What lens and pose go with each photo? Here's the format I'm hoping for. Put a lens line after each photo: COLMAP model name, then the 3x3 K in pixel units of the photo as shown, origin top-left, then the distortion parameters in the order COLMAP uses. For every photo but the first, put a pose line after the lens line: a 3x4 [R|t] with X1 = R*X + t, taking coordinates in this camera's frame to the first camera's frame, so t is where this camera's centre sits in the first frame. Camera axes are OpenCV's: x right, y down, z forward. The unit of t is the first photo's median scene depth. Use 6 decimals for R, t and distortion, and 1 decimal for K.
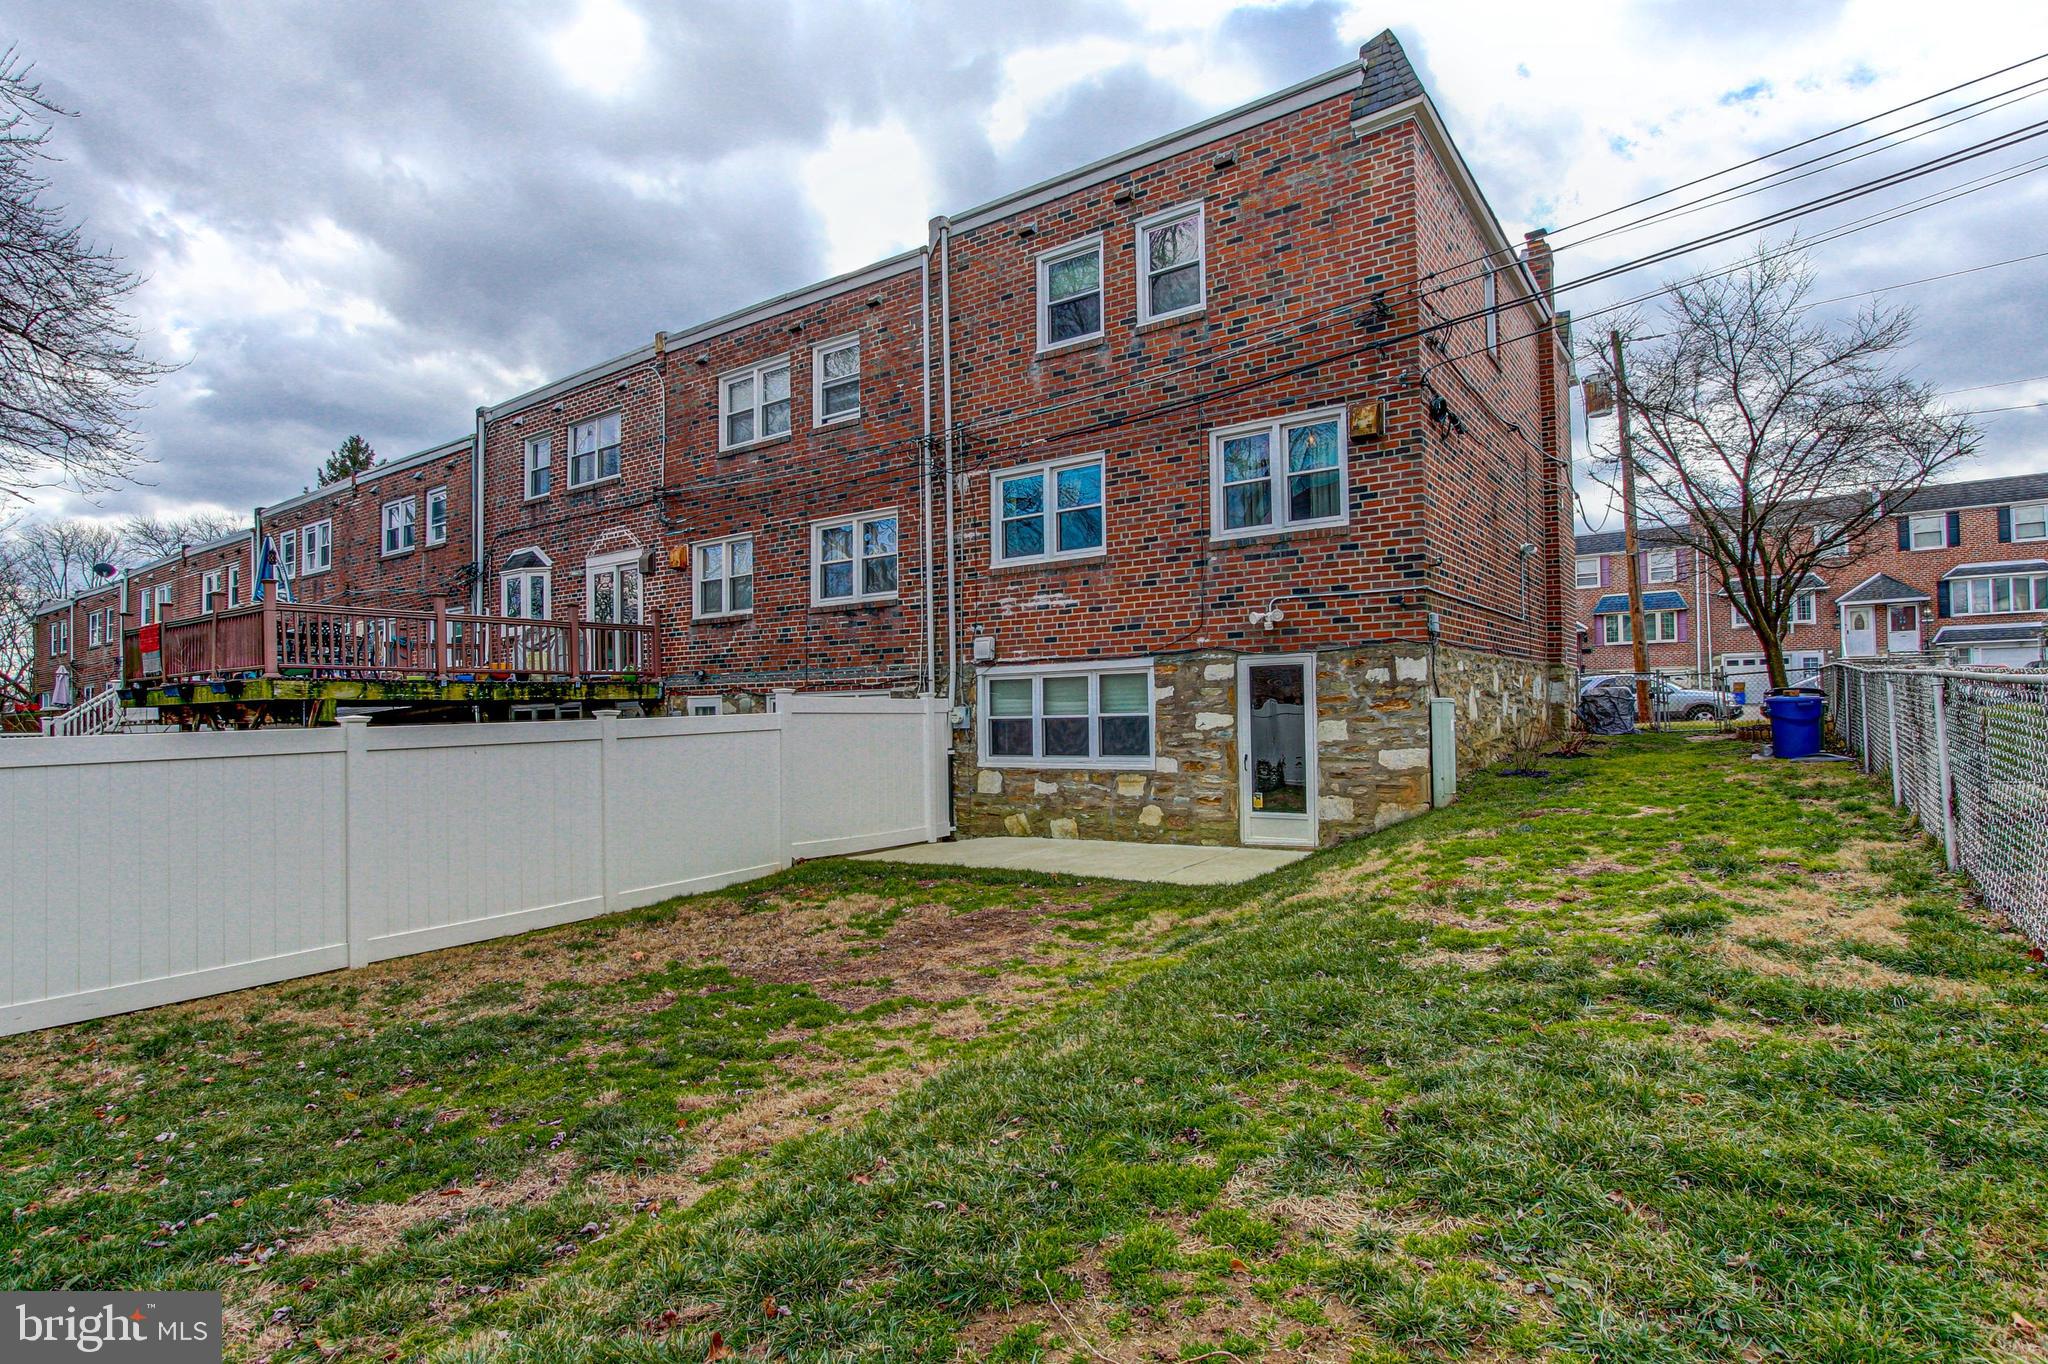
lens RADIAL K [[1010.0, 0, 1042.0], [0, 1010.0, 697.9], [0, 0, 1]] dist [-0.036529, 0.058377]
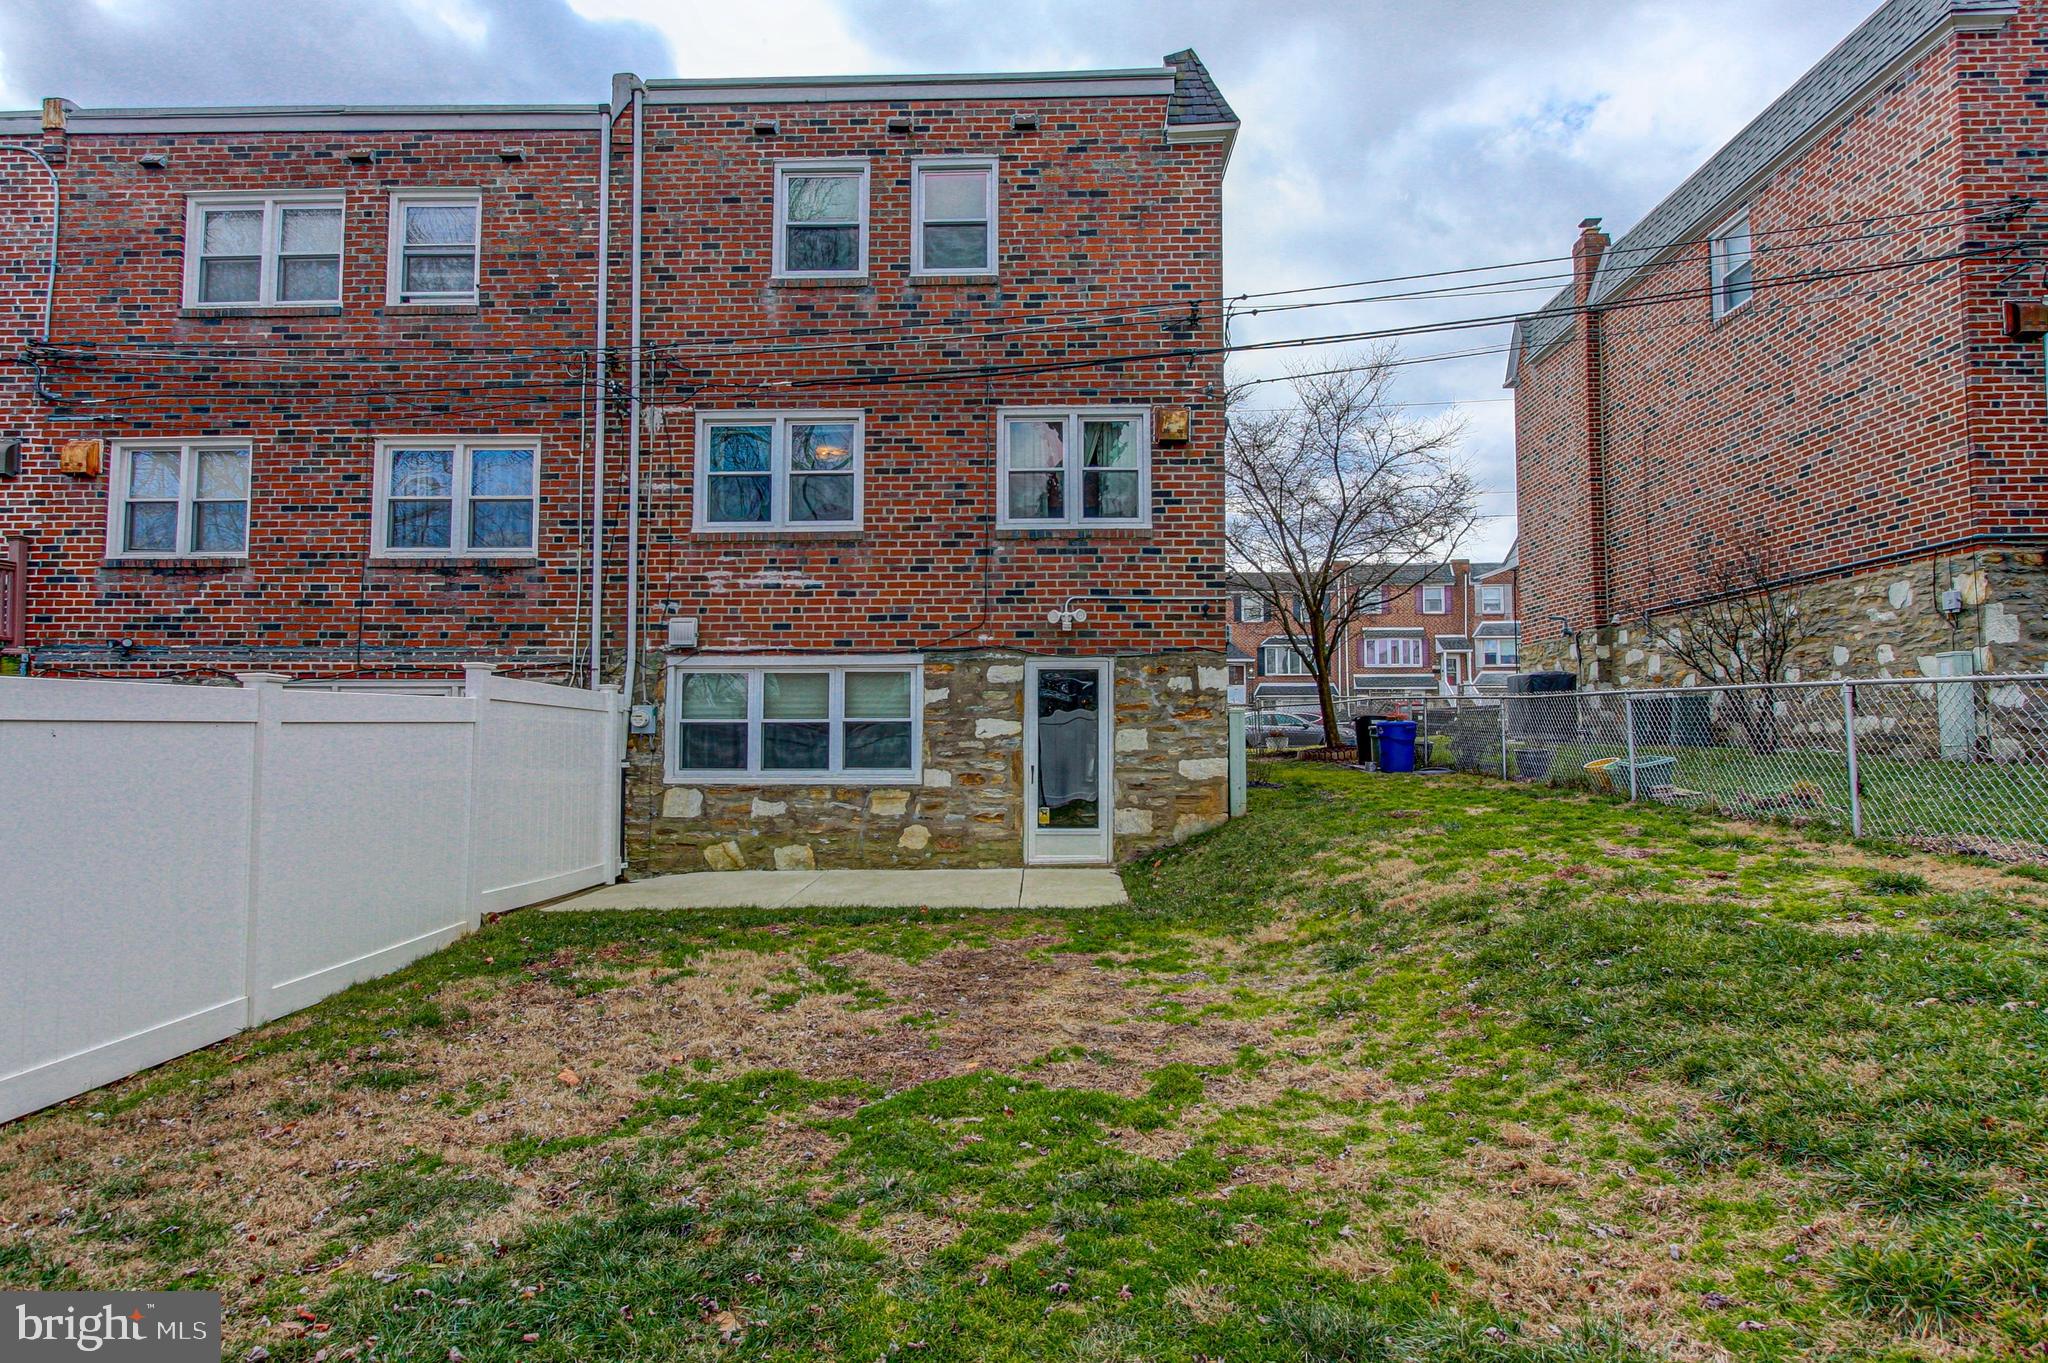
lens RADIAL K [[1046.0, 0, 1021.0], [0, 1046.0, 690.5], [0, 0, 1]] dist [-0.005349, 0.001629]
pose [[0.840321, 0.045663, 0.540162, -0.312112], [-0.024202, 0.998613, -0.046769, 0.032072], [-0.541549, 0.026228, 0.840260, 0.203629]]
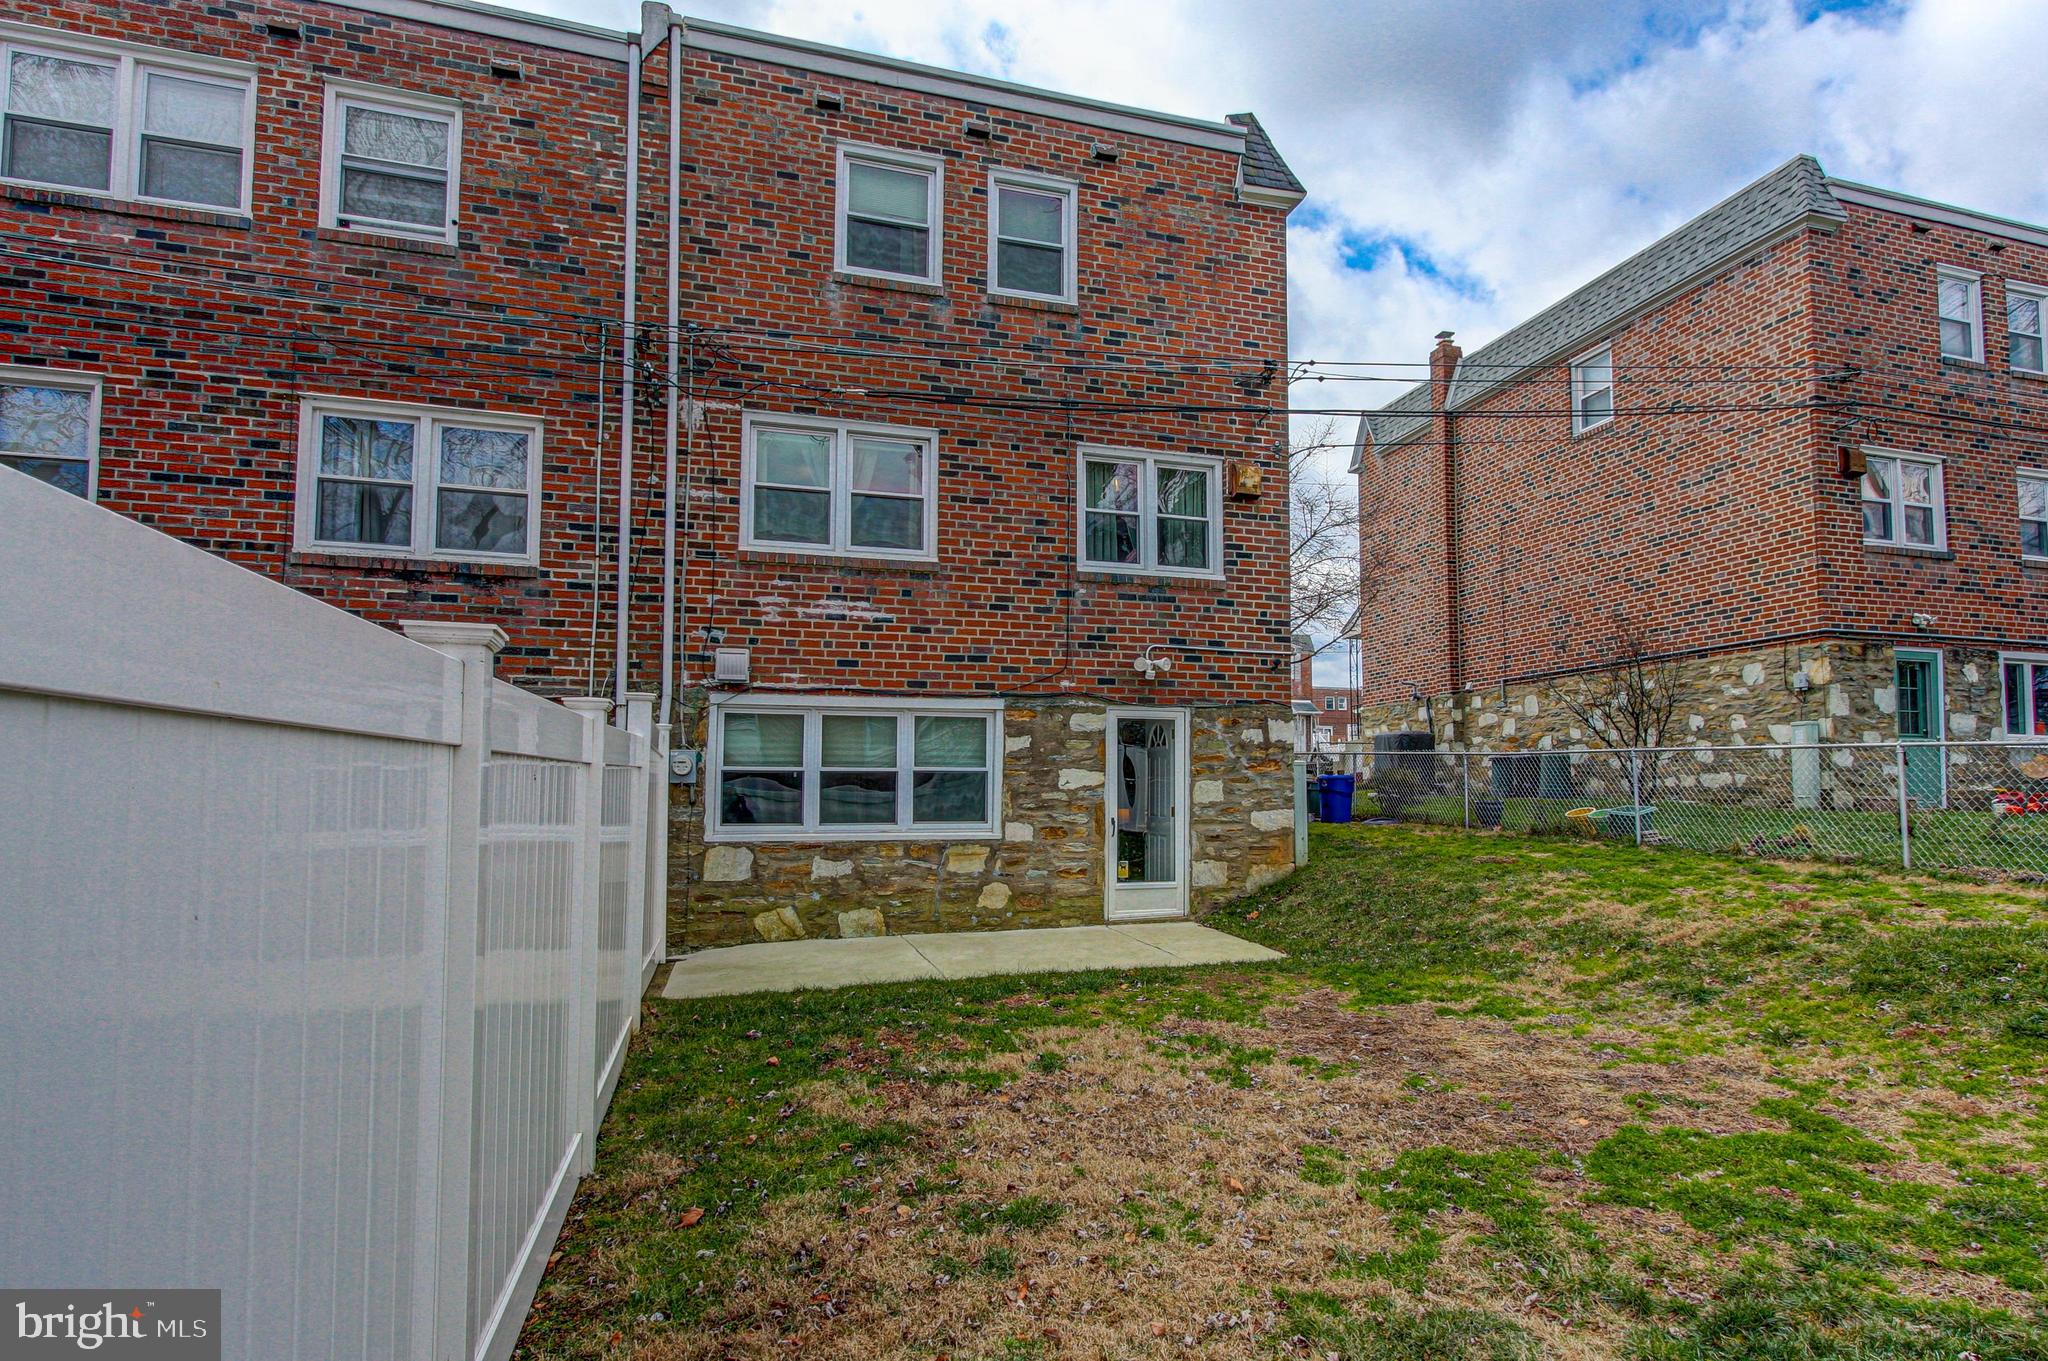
lens RADIAL K [[1050.7, 0, 1068.9], [0, 1050.7, 736.2], [0, 0, 1]] dist [-0.005644, 0.000835]
pose [[0.622290, 0.063337, 0.780221, -0.526608], [-0.023909, 0.997794, -0.061930, 0.041732], [-0.782422, 0.019884, 0.622431, 0.446271]]
